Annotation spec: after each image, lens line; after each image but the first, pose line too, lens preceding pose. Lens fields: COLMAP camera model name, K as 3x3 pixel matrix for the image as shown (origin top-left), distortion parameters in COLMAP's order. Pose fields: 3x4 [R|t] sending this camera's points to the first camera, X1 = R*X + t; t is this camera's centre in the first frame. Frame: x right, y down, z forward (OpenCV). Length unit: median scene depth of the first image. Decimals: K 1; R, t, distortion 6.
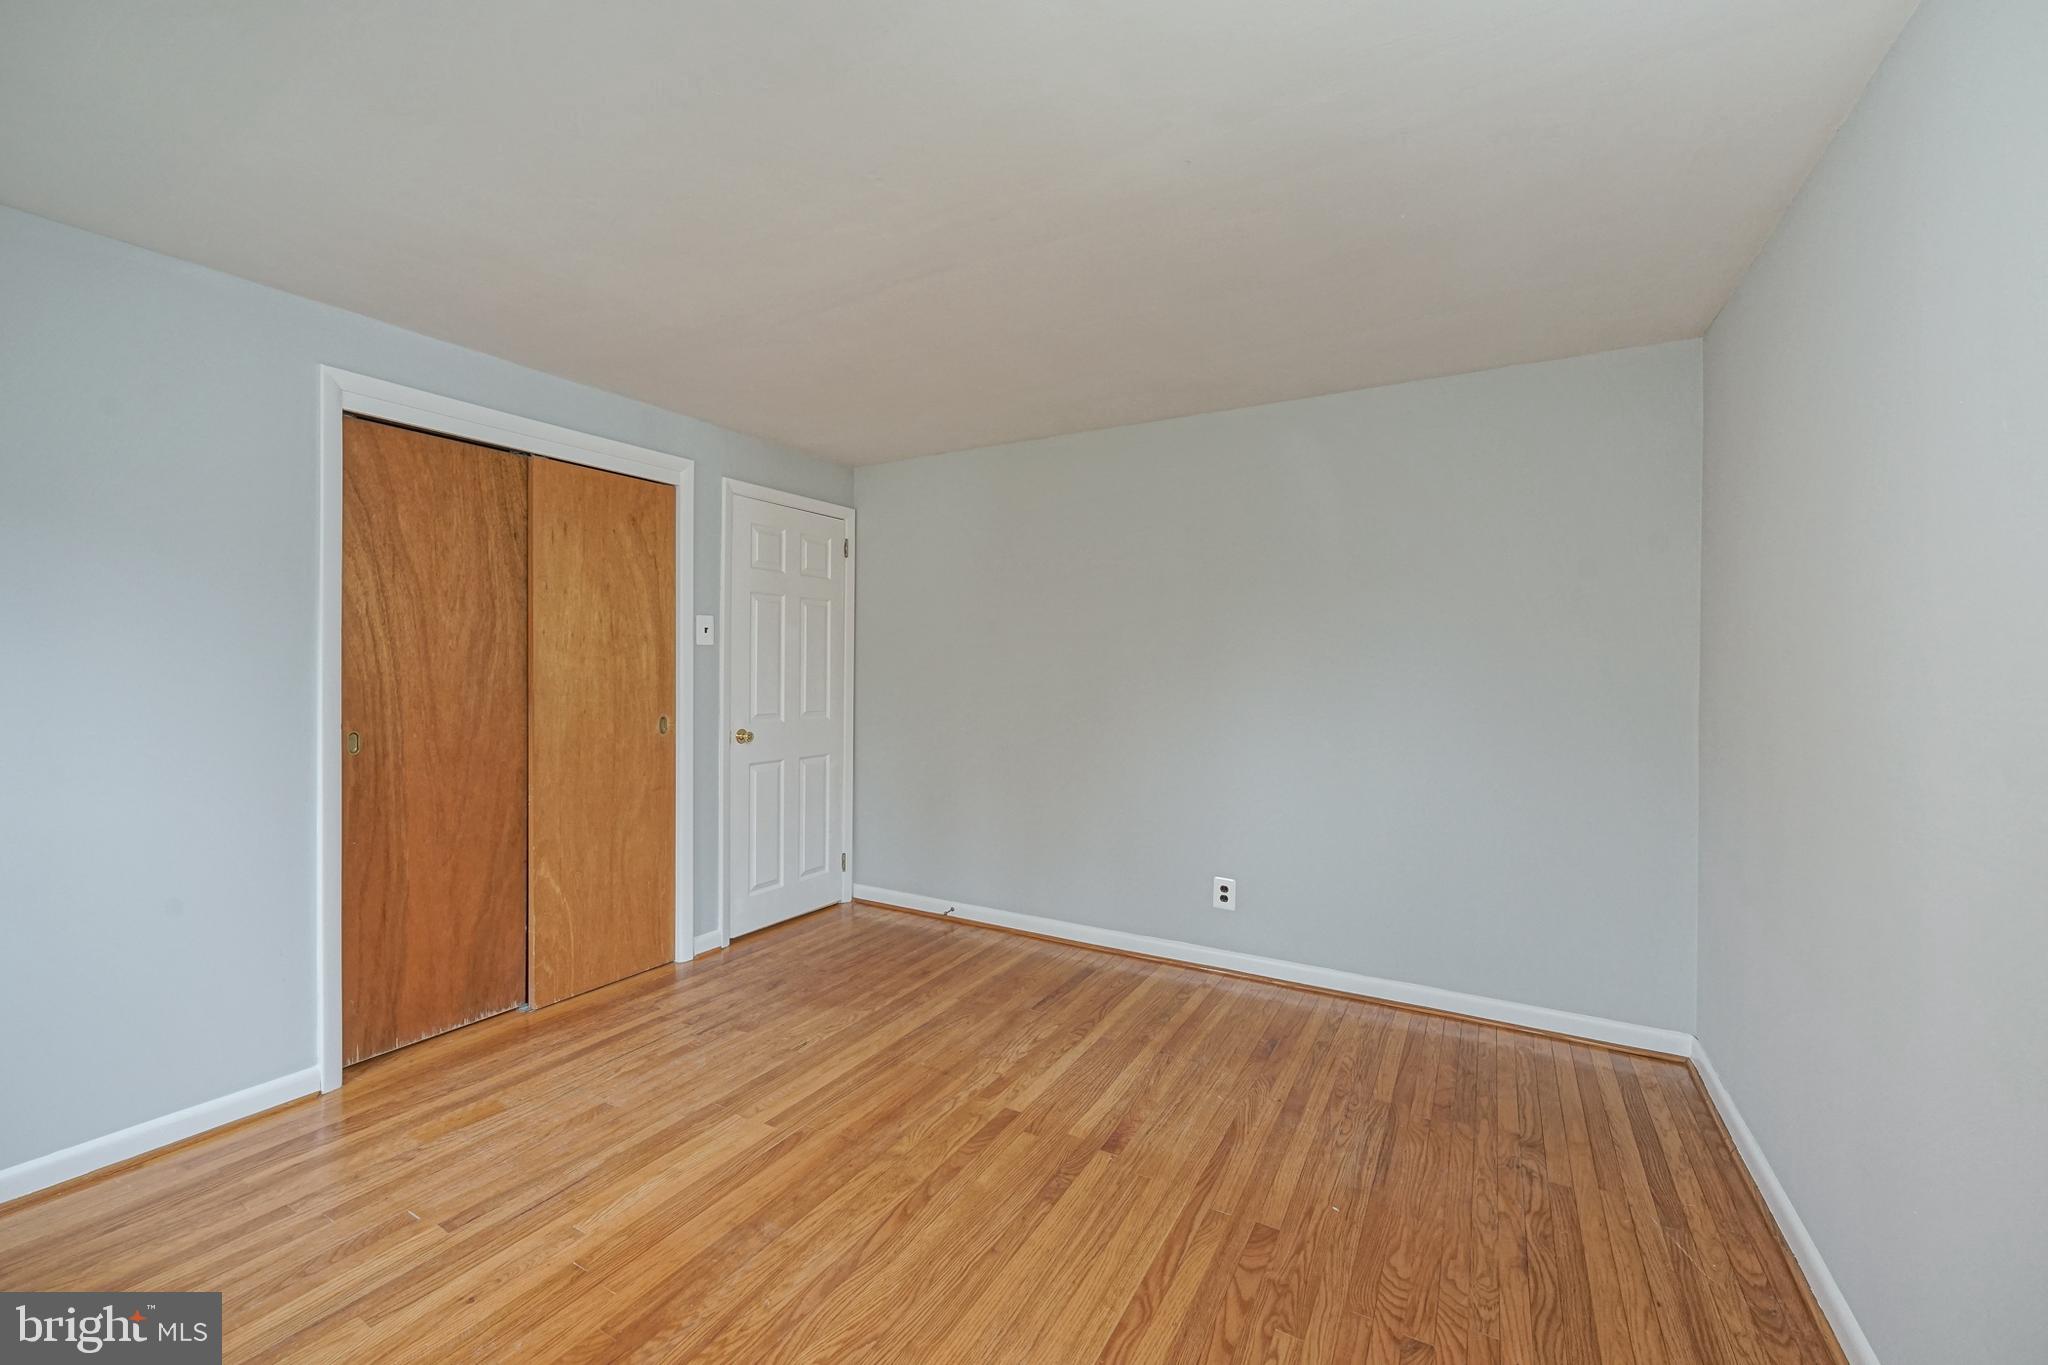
lens RADIAL K [[823.5, 0, 1019.3], [0, 823.5, 674.8], [0, 0, 1]] dist [-0.000020, 0.000236]
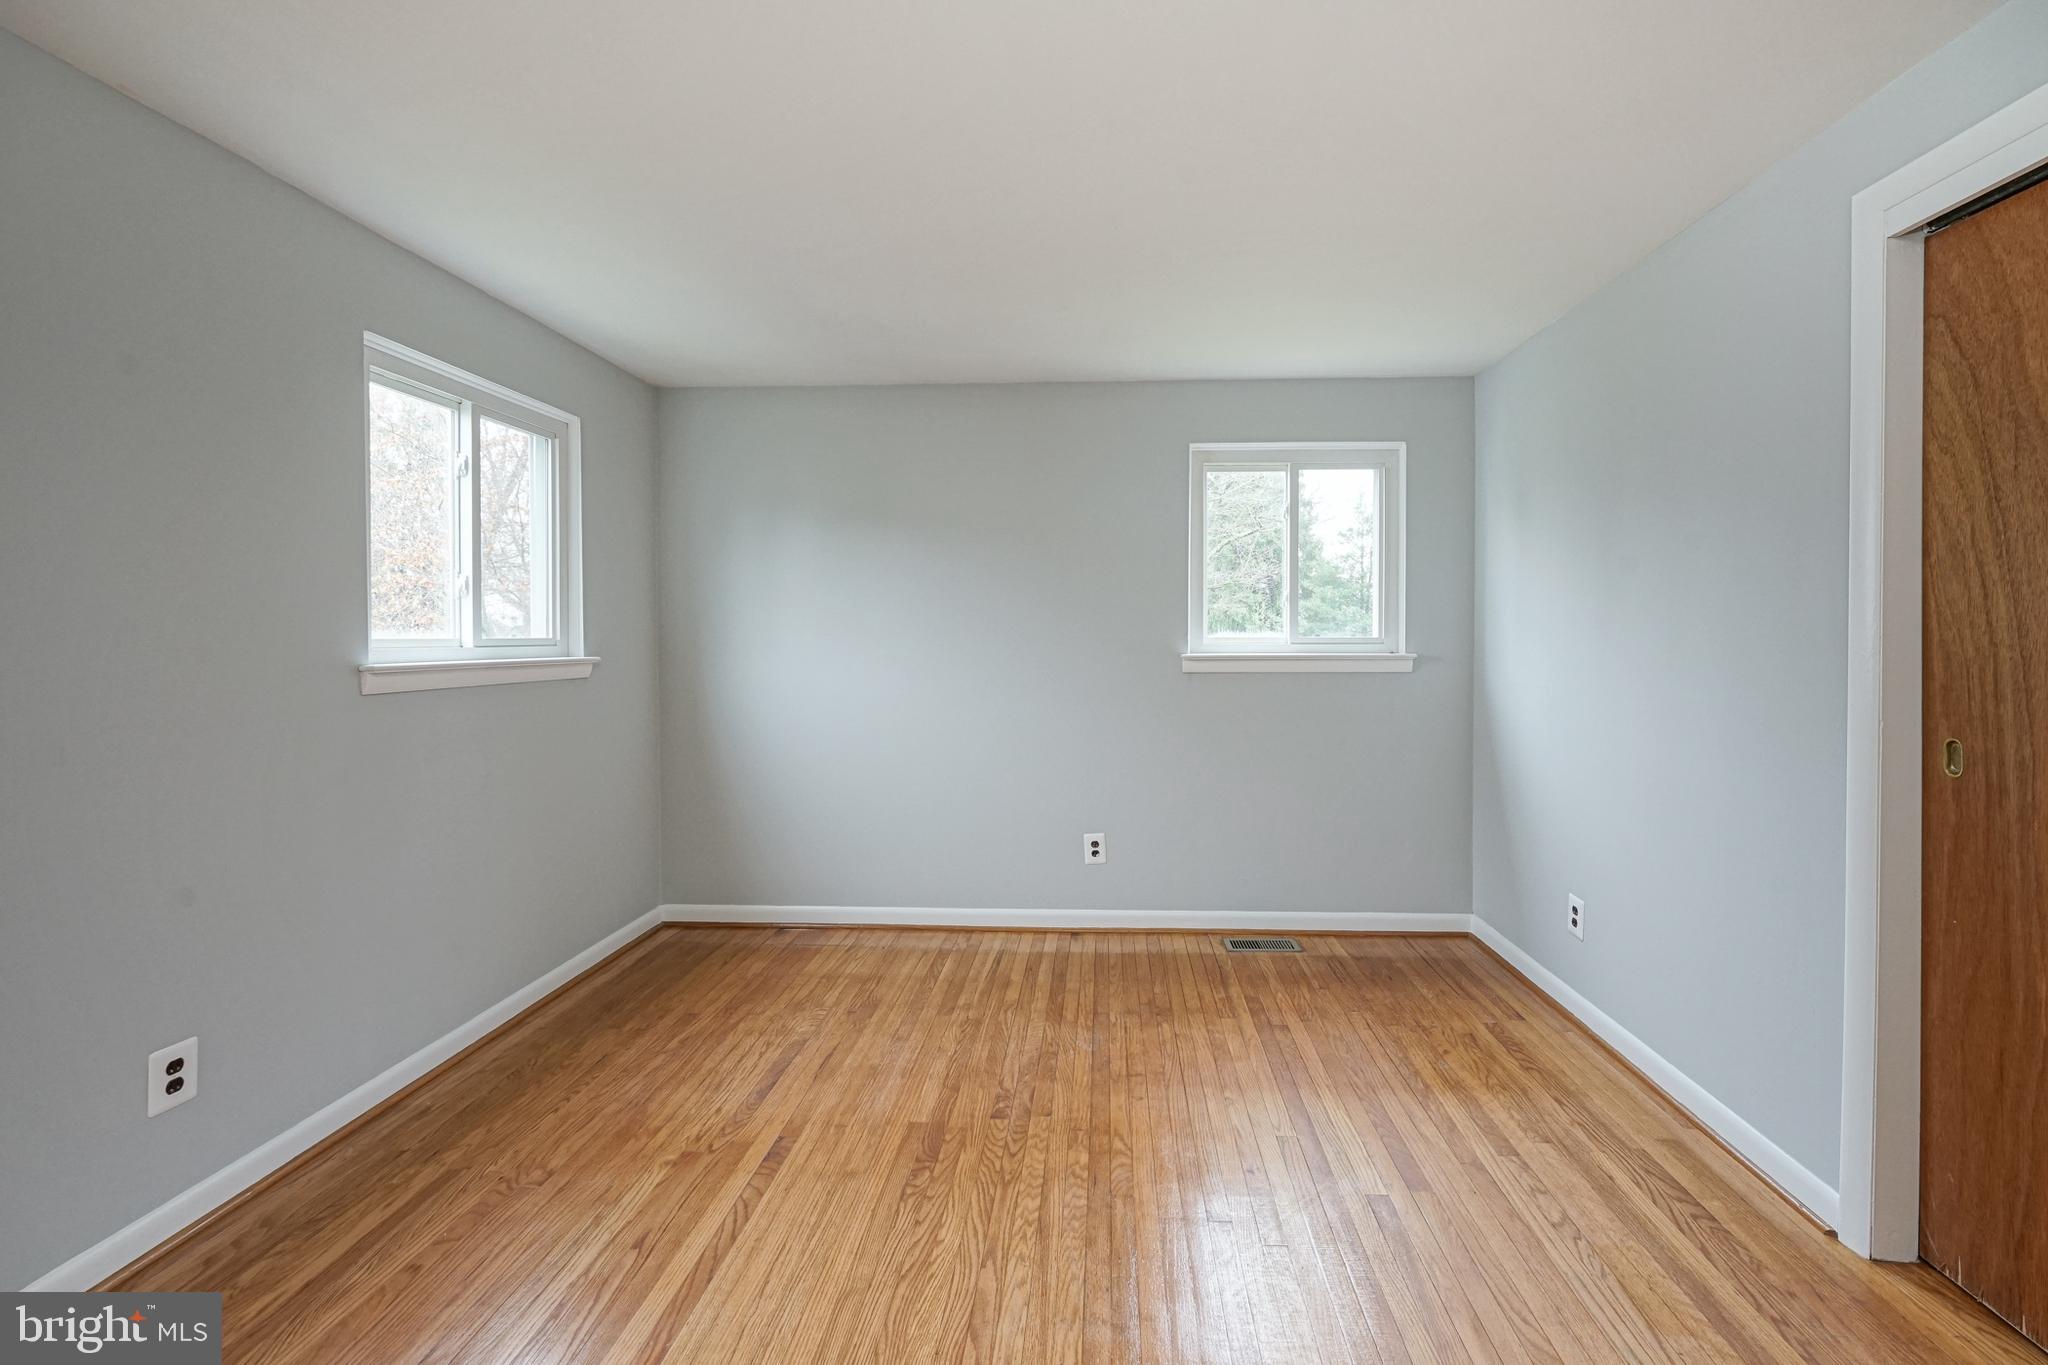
lens RADIAL K [[806.3, 0, 1033.0], [0, 806.3, 643.8], [0, 0, 1]] dist [-0.000089, -0.000016]
pose [[-0.909563, 0.004244, -0.415545, 0.060802], [-0.004467, 0.999790, 0.019988, -0.010298], [0.415542, 0.020036, -0.909353, 1.243888]]
